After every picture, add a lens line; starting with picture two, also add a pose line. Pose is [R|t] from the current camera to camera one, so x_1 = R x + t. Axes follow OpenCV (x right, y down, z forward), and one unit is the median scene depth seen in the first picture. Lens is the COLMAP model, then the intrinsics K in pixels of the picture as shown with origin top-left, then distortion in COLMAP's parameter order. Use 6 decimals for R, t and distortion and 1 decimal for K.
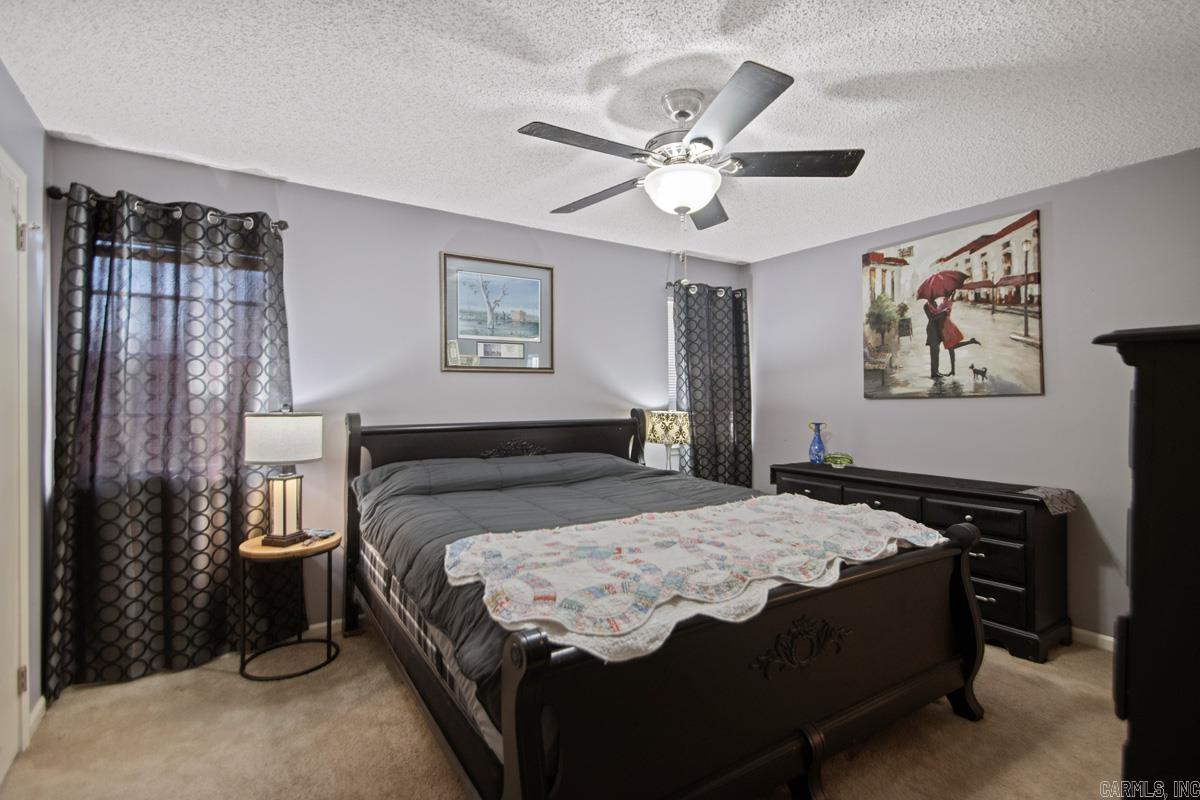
lens RADIAL K [[562.3, 0, 610.5], [0, 562.3, 397.7], [0, 0, 1]] dist [0.018569, -0.019003]
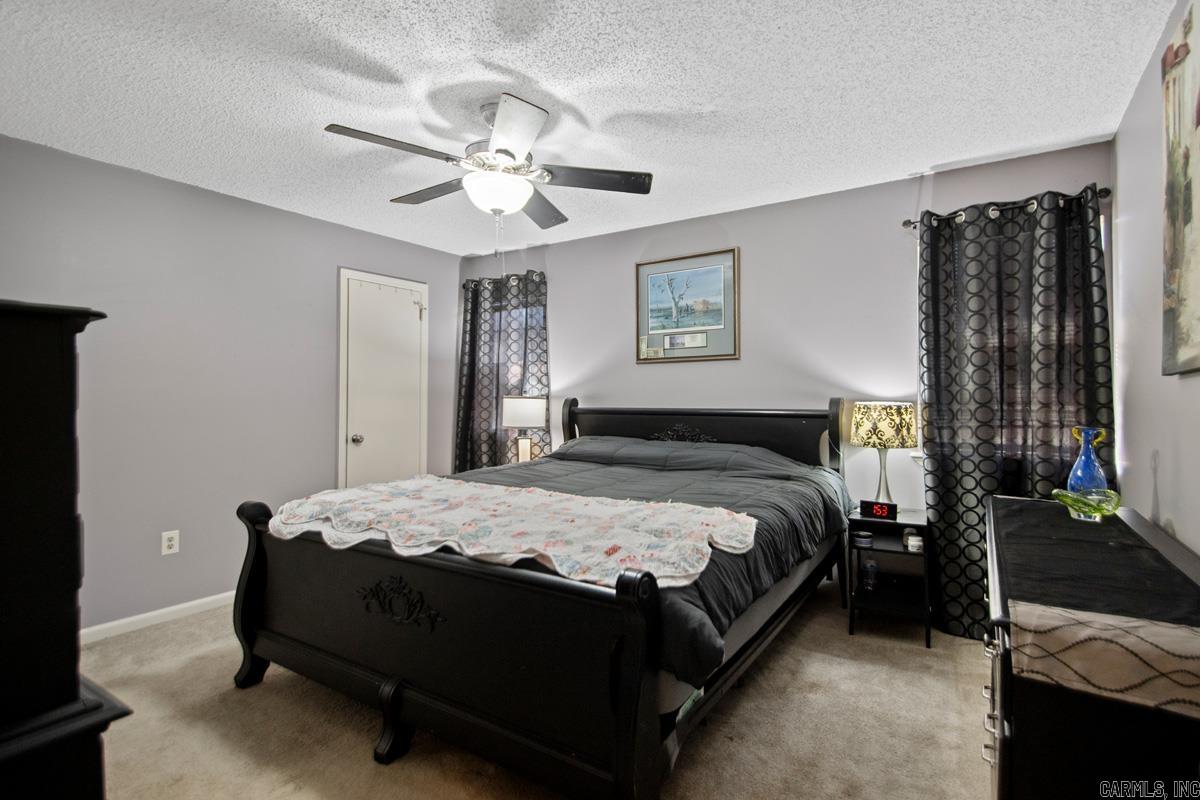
lens RADIAL K [[562.3, 0, 610.5], [0, 562.3, 397.7], [0, 0, 1]] dist [0.018569, -0.019003]
pose [[0.401239, 0.009982, -0.915919, 0.747003], [0.005154, 0.999900, 0.013155, 0.008823], [0.915959, -0.009999, 0.401147, 0.458188]]
